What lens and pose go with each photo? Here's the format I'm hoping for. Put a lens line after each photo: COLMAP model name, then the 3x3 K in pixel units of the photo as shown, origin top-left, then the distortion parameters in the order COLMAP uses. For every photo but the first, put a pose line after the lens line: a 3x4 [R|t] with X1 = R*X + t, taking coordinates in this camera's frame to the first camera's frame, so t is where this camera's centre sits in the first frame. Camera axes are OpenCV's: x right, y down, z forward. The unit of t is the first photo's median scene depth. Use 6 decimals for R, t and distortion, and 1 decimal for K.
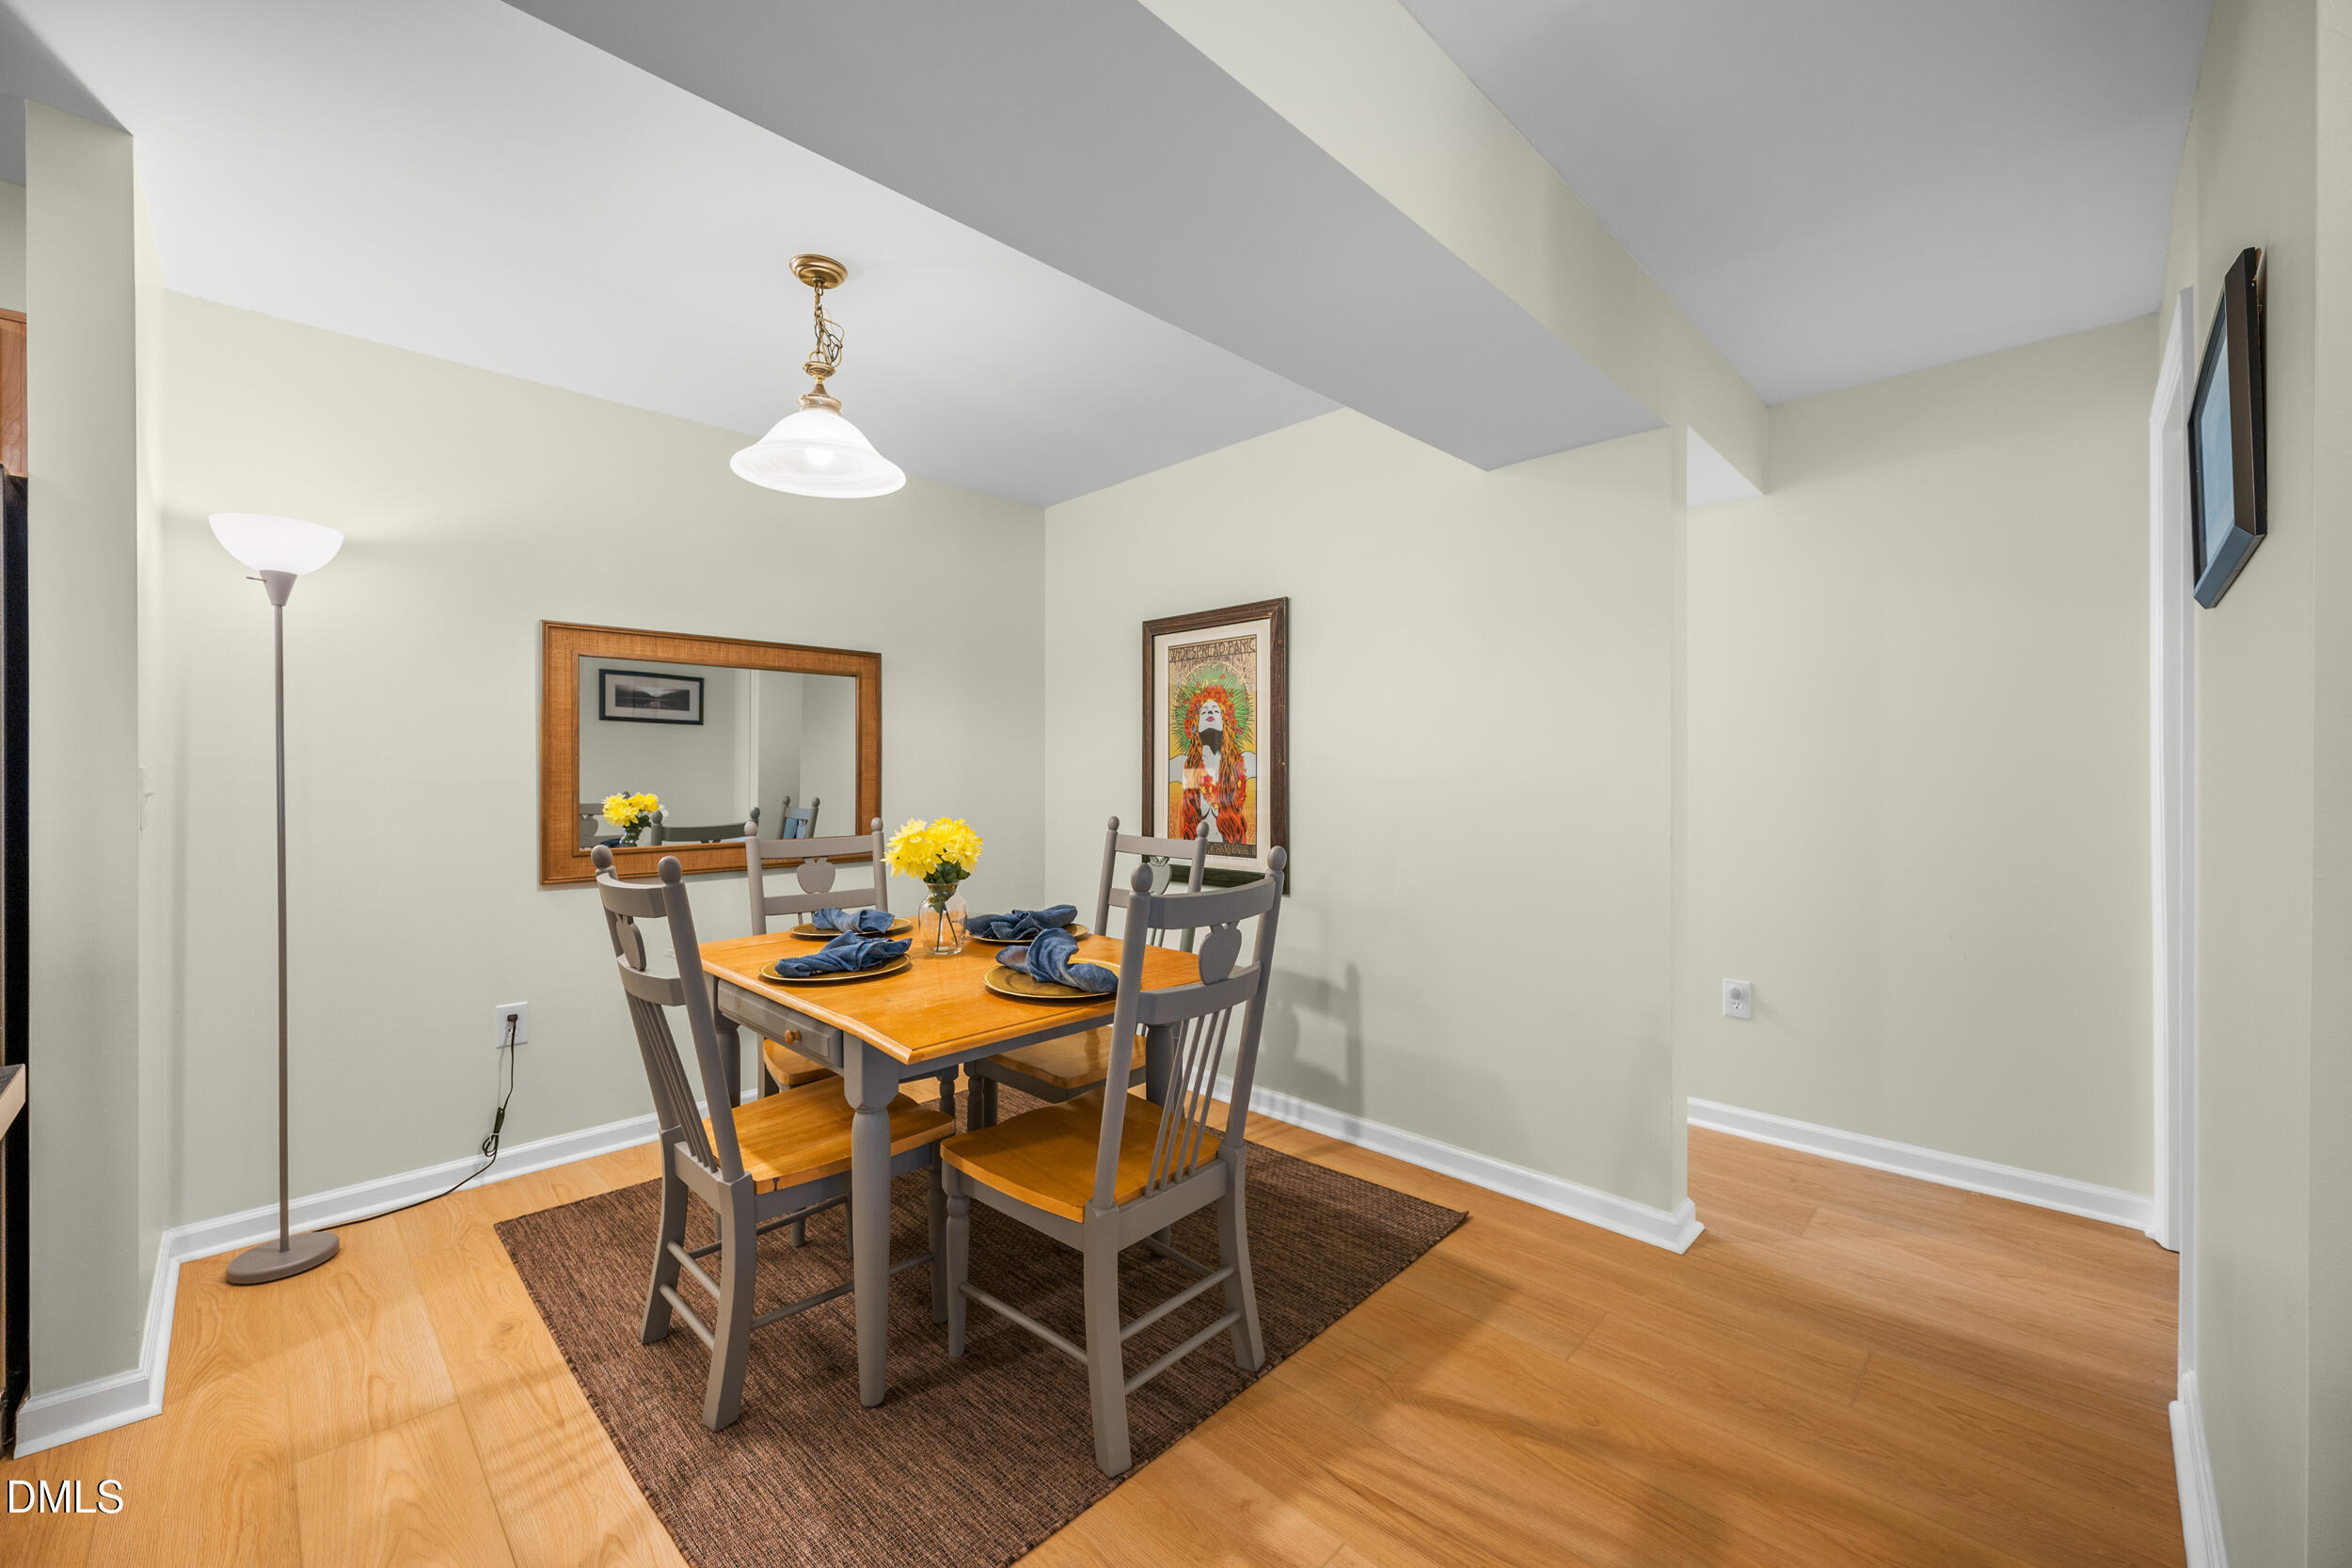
lens RADIAL K [[922.4, 0, 1178.1], [0, 922.4, 776.2], [0, 0, 1]] dist [-0.000999, -0.000306]
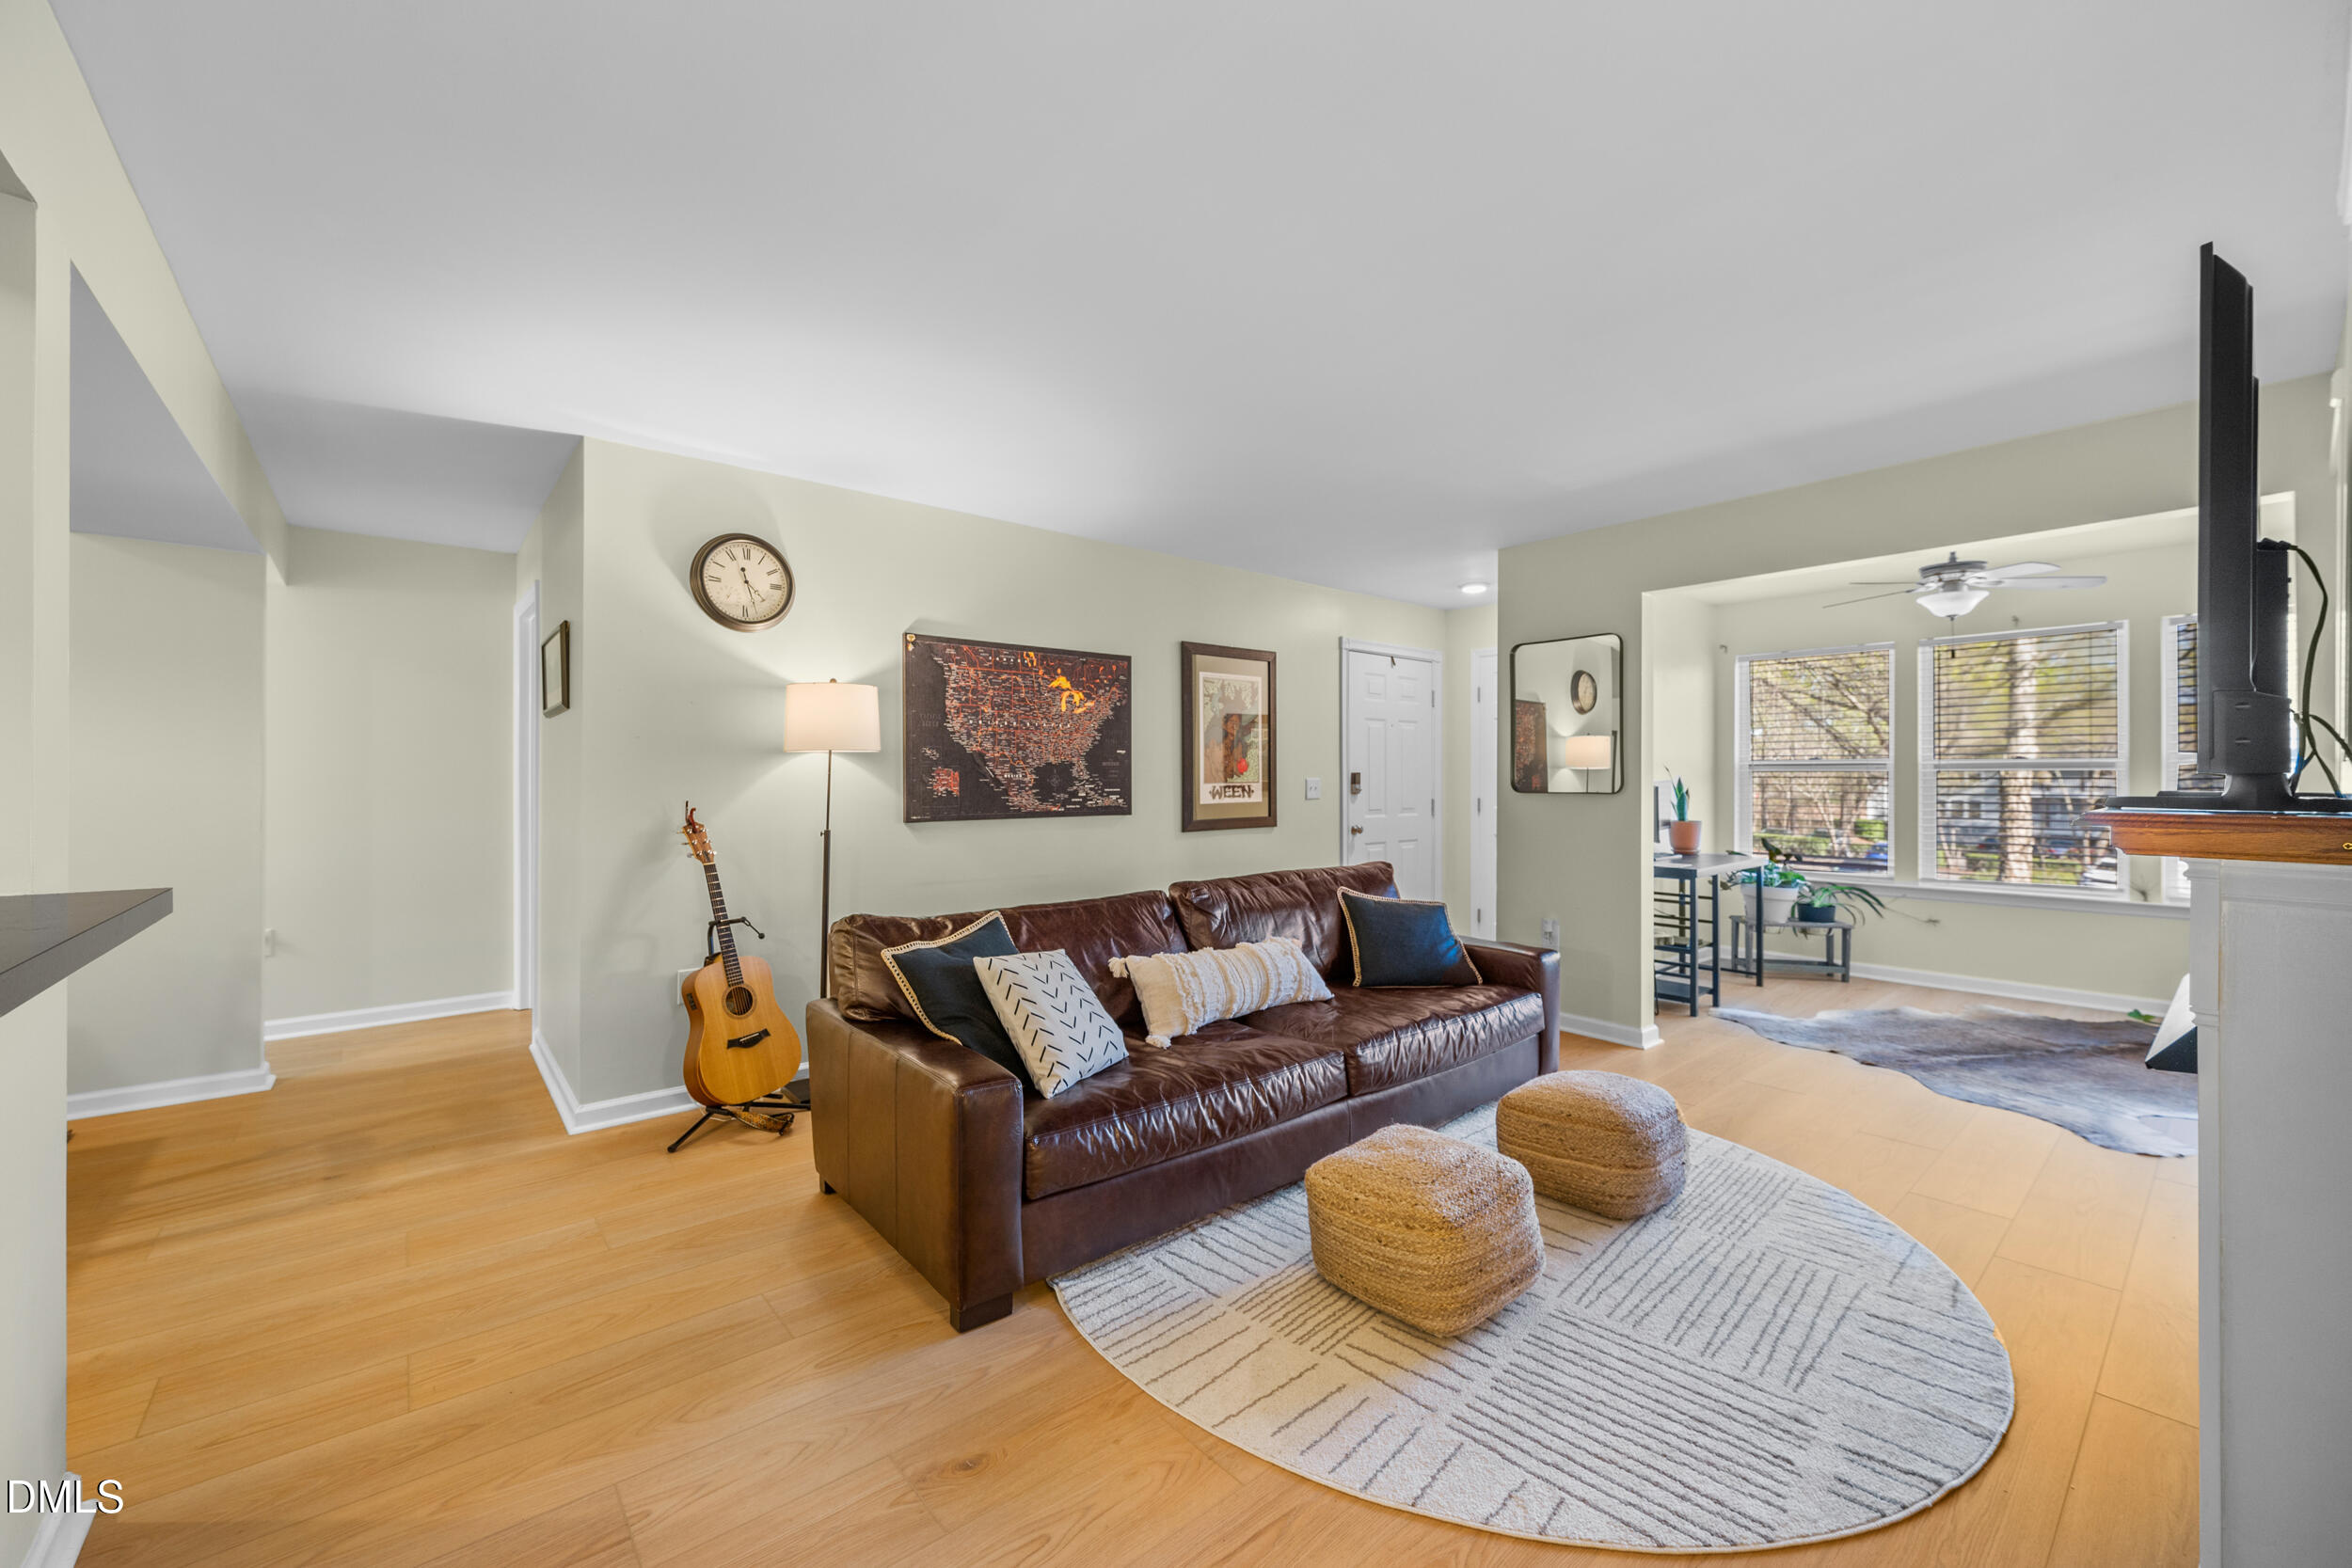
lens RADIAL K [[922.5, 0, 1176.0], [0, 922.5, 784.0], [0, 0, 1]] dist [0.001461, 0.000107]
pose [[0.086676, 0.004715, 0.996225, -0.617366], [-0.000006, 0.999989, -0.004732, 0.004470], [-0.996237, 0.000404, 0.086675, -0.465322]]
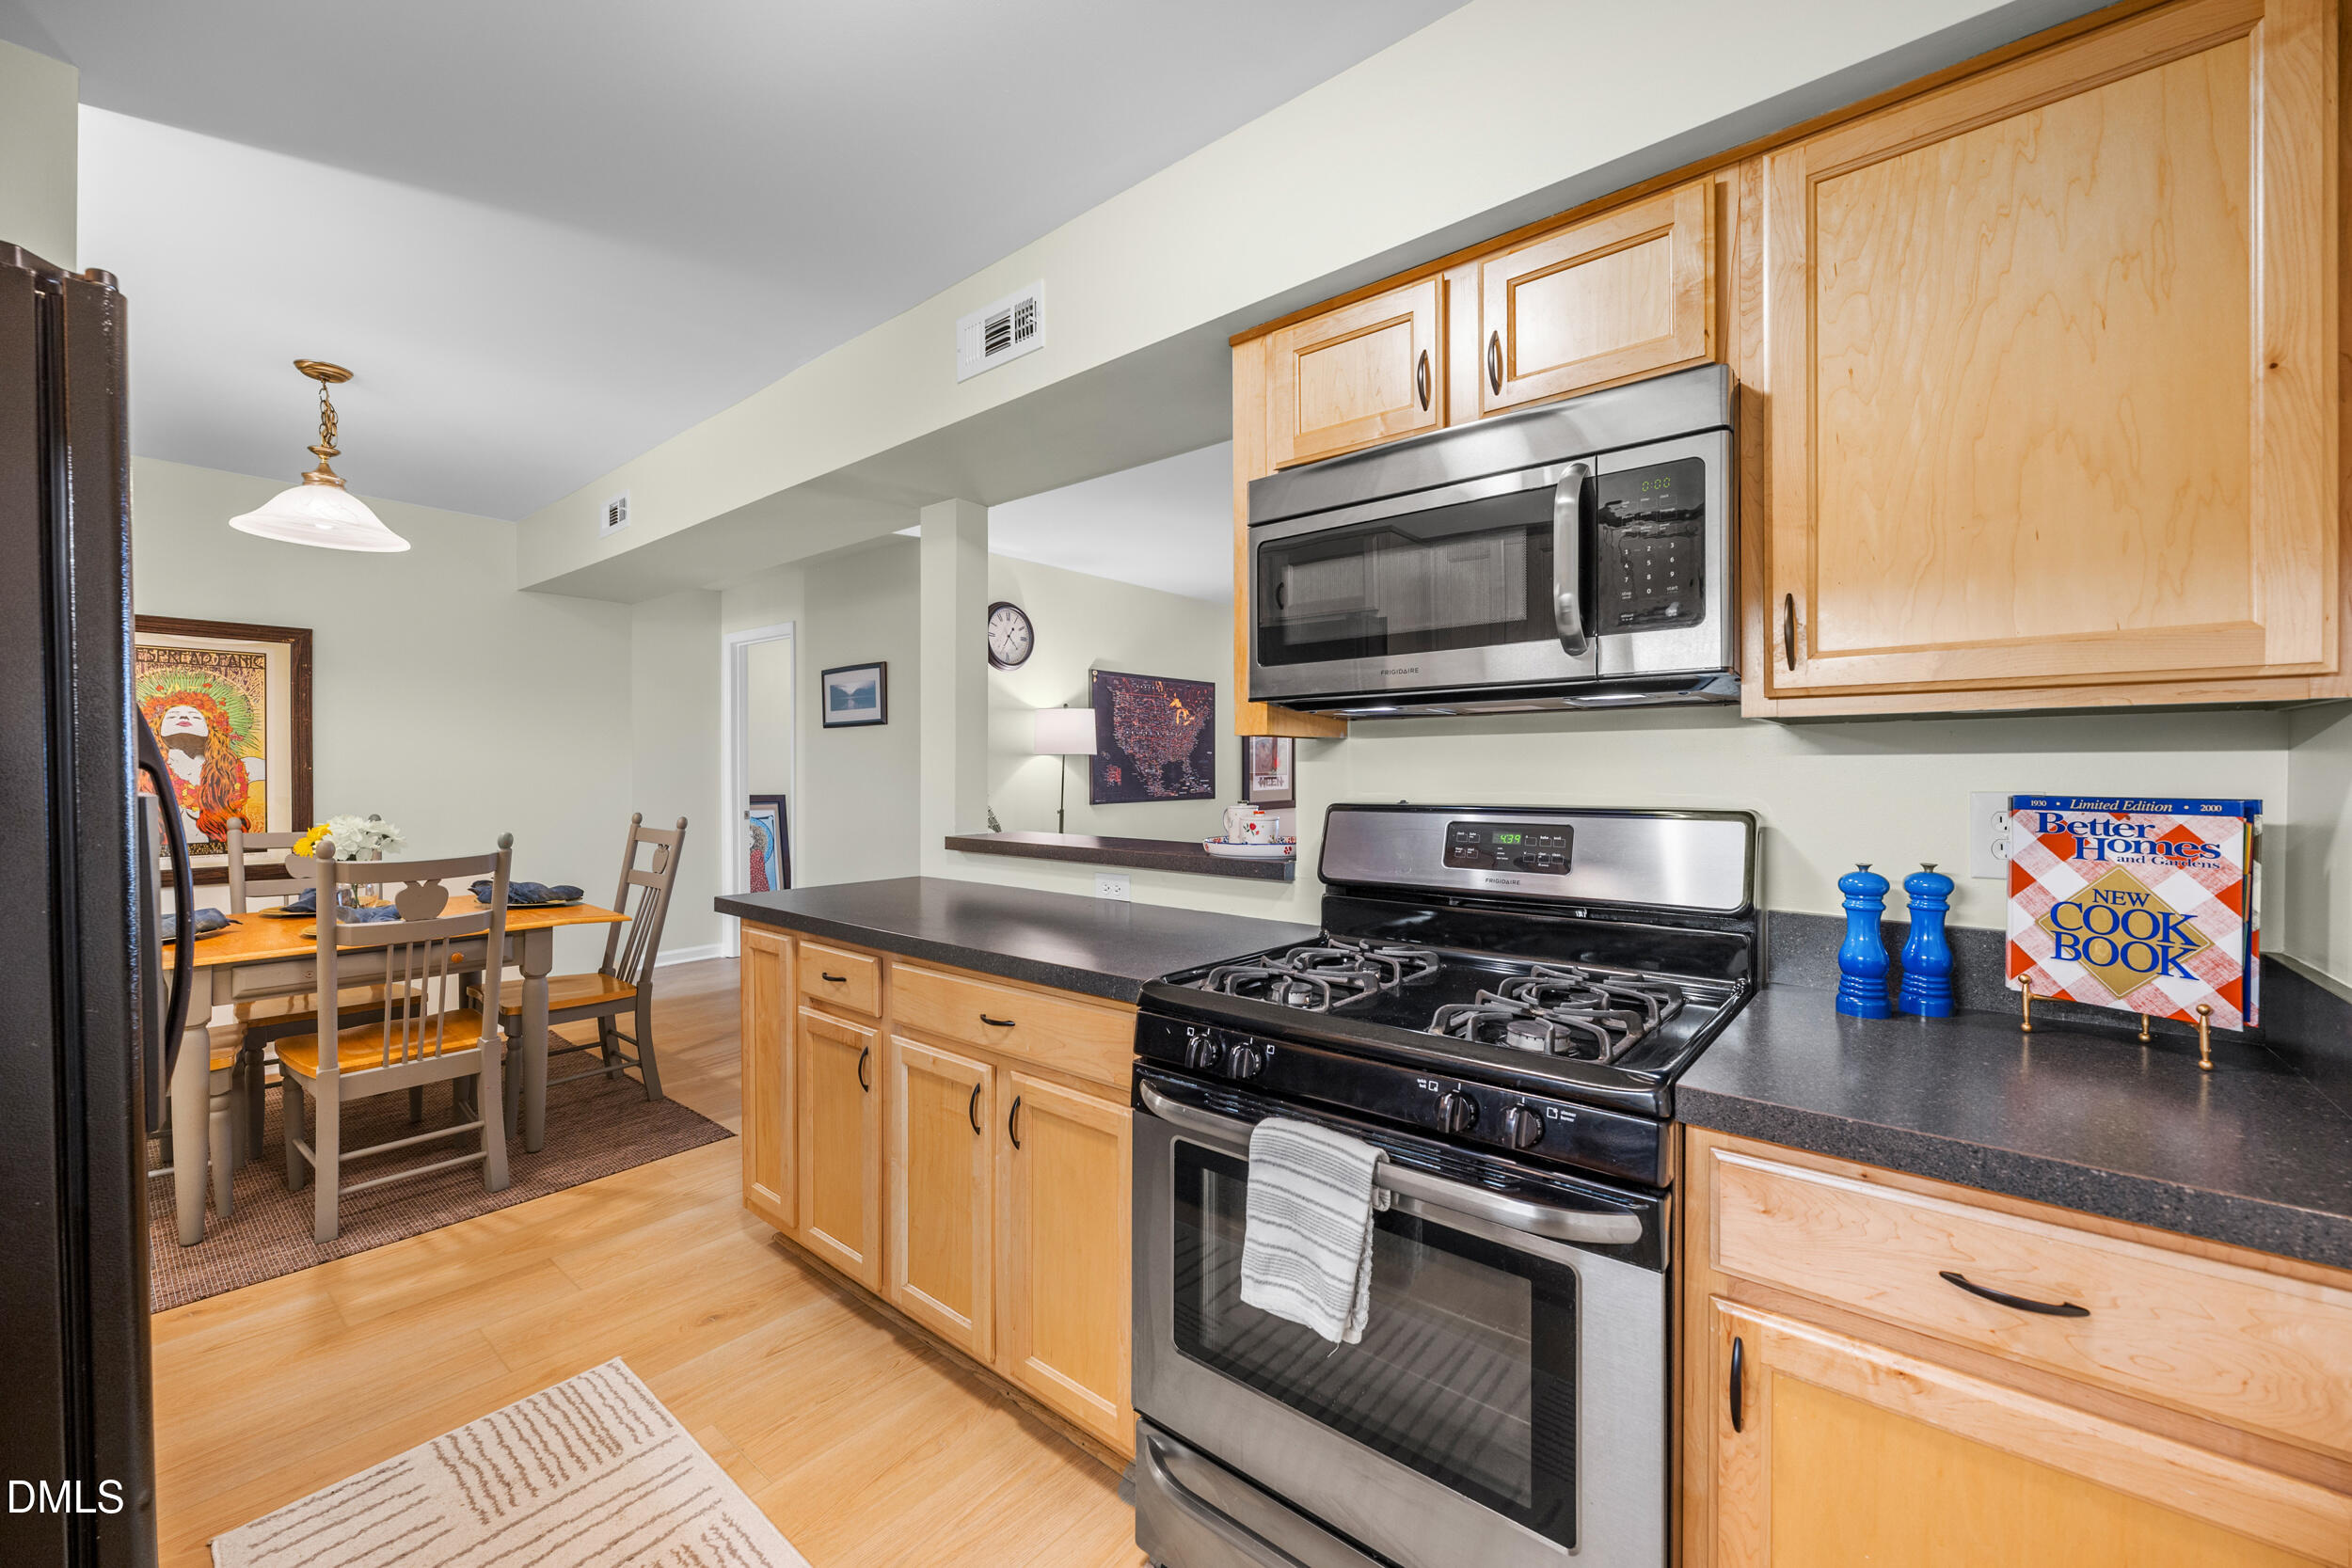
lens RADIAL K [[922.5, 0, 1176.0], [0, 922.5, 784.0], [0, 0, 1]] dist [0.001461, 0.000107]
pose [[-0.088712, -0.009415, 0.996013, -1.153882], [0.000348, 0.999955, 0.009483, -0.004595], [-0.996057, 0.001188, -0.088704, -0.009954]]
